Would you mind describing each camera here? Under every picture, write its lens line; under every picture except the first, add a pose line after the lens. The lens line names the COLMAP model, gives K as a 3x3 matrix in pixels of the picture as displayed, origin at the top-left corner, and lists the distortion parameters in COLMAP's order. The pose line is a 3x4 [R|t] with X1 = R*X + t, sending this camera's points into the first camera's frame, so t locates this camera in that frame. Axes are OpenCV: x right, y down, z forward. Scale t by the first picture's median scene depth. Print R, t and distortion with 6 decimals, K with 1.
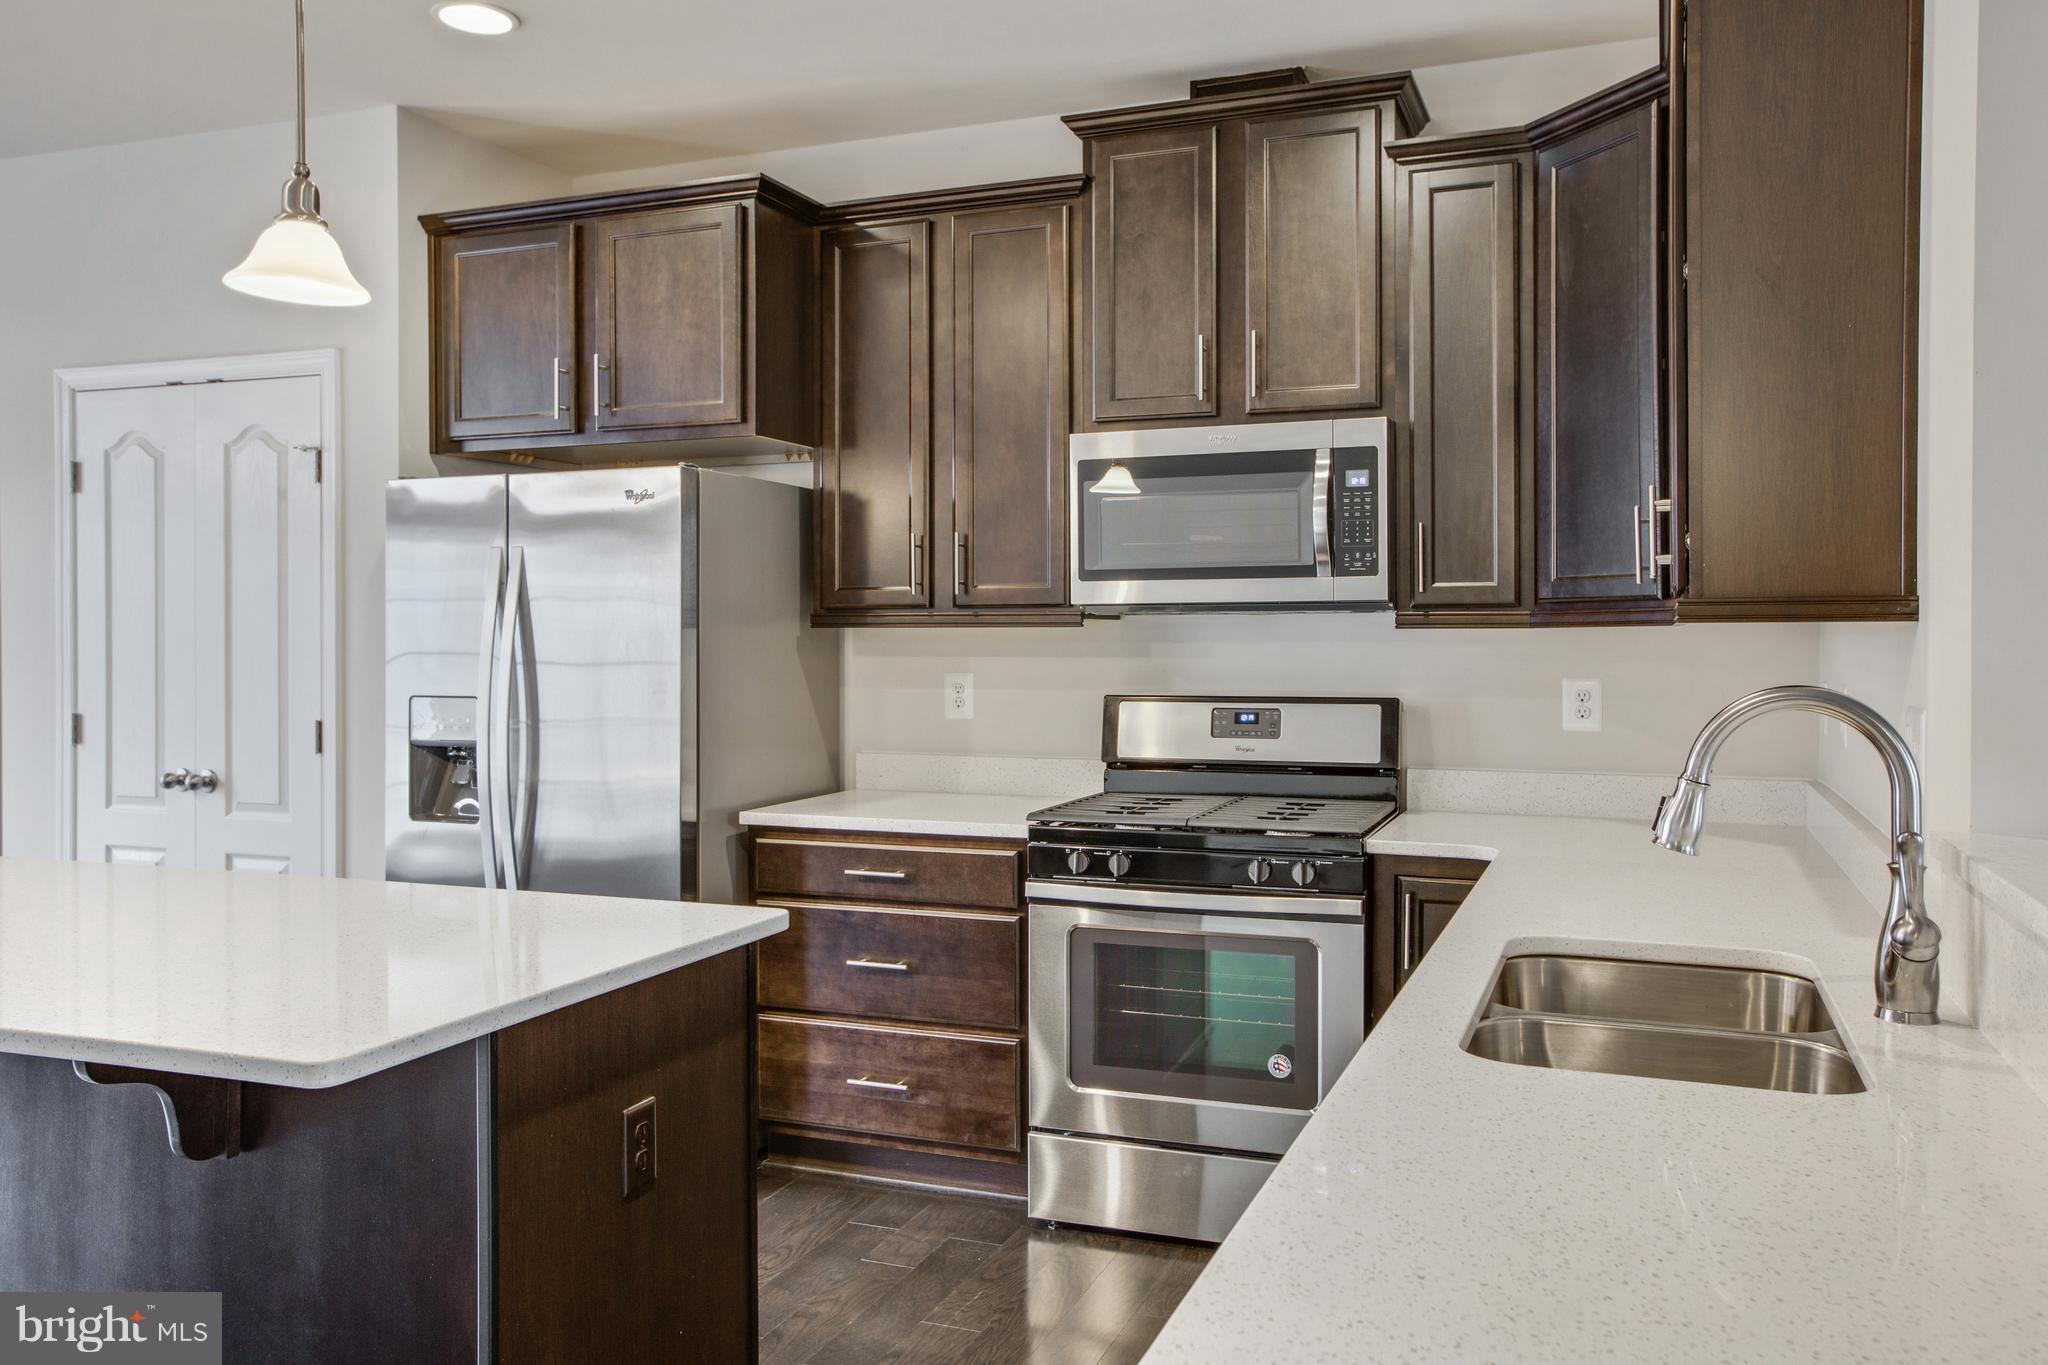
lens RADIAL K [[1629.0, 0, 1029.6], [0, 1629.0, 668.9], [0, 0, 1]] dist [0.012955, 0.042460]
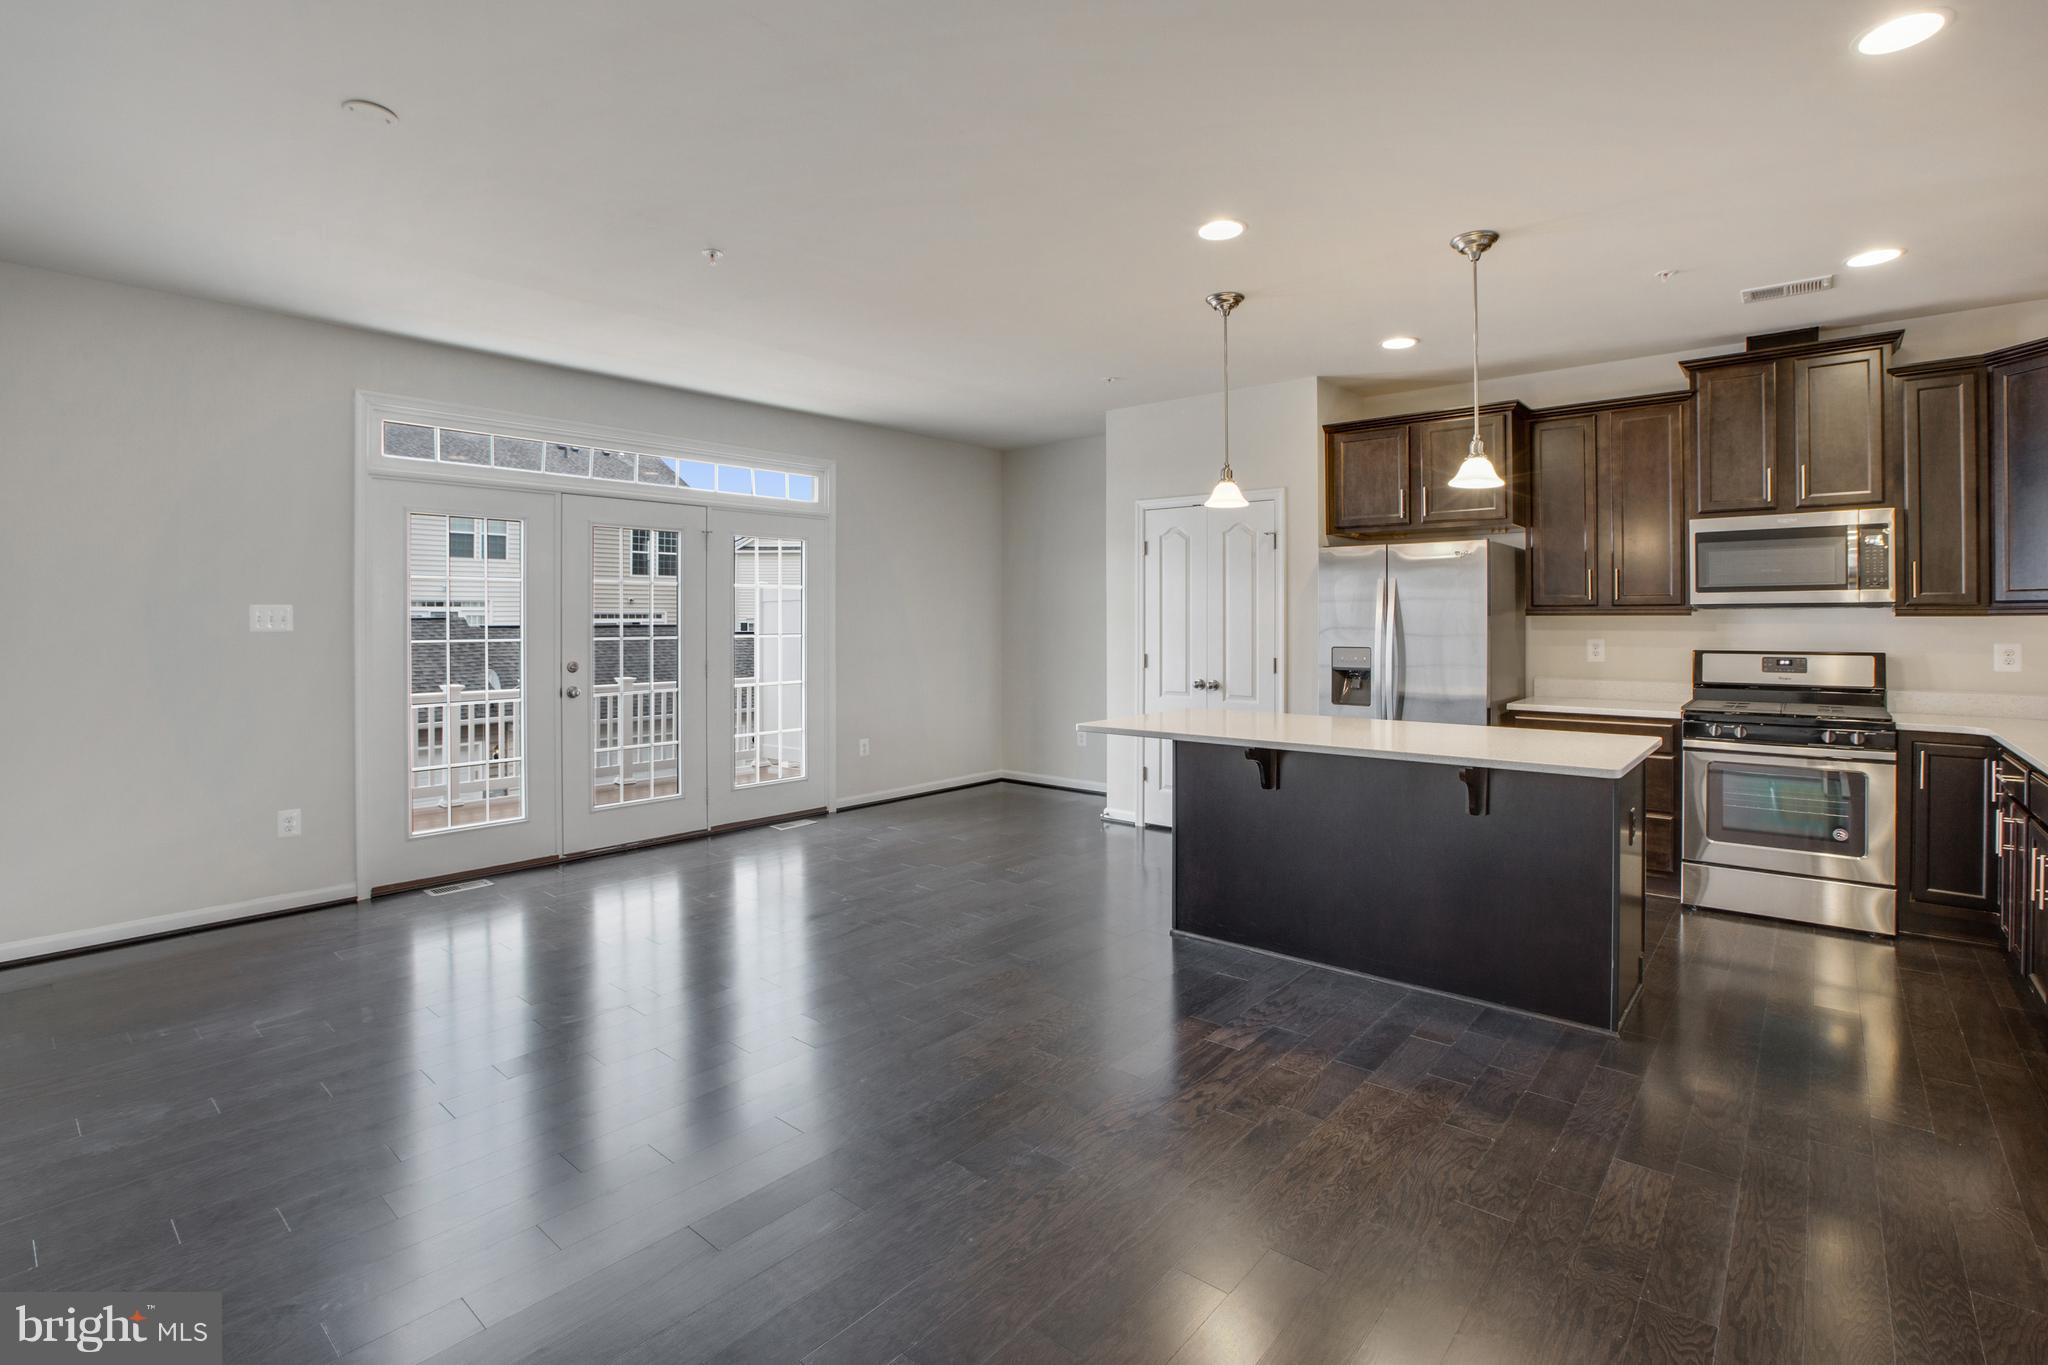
lens RADIAL K [[969.9, 0, 1027.1], [0, 969.9, 631.9], [0, 0, 1]] dist [-0.031701, 0.007739]
pose [[0.948341, 0.007094, -0.317175, -0.371210], [-0.010527, 0.999903, -0.009112, 0.013940], [0.317079, 0.011980, 0.948323, -0.370947]]
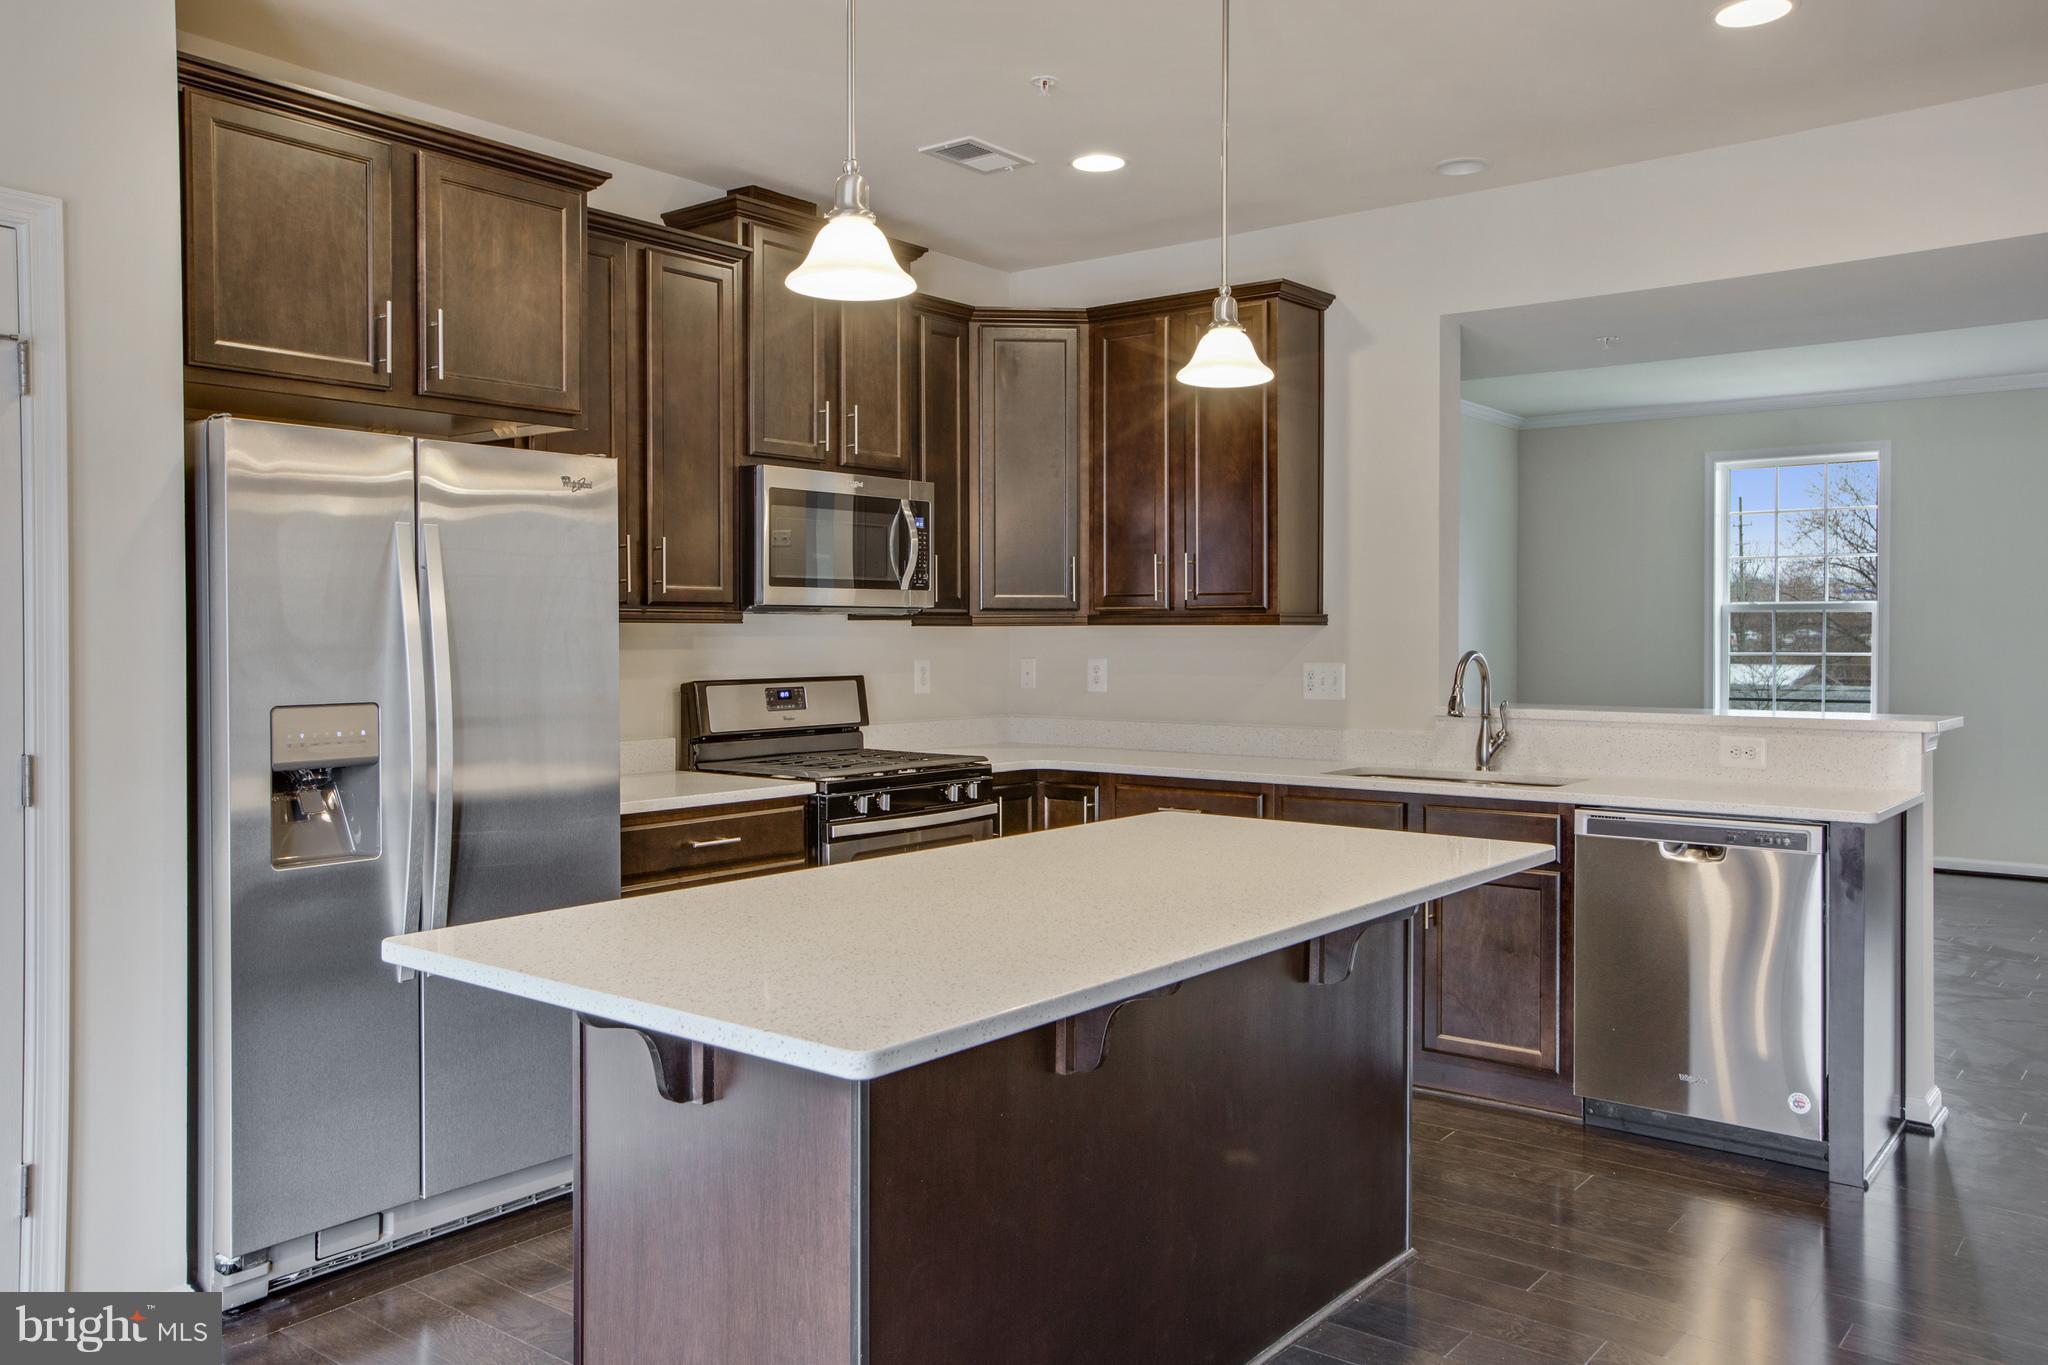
lens RADIAL K [[1629.0, 0, 1015.8], [0, 1629.0, 655.2], [0, 0, 1]] dist [0.012955, 0.042460]
pose [[0.266406, -0.012954, 0.963774, -1.080151], [0.017296, 0.999813, 0.008657, -0.009020], [-0.963706, 0.014363, 0.266580, 0.489614]]
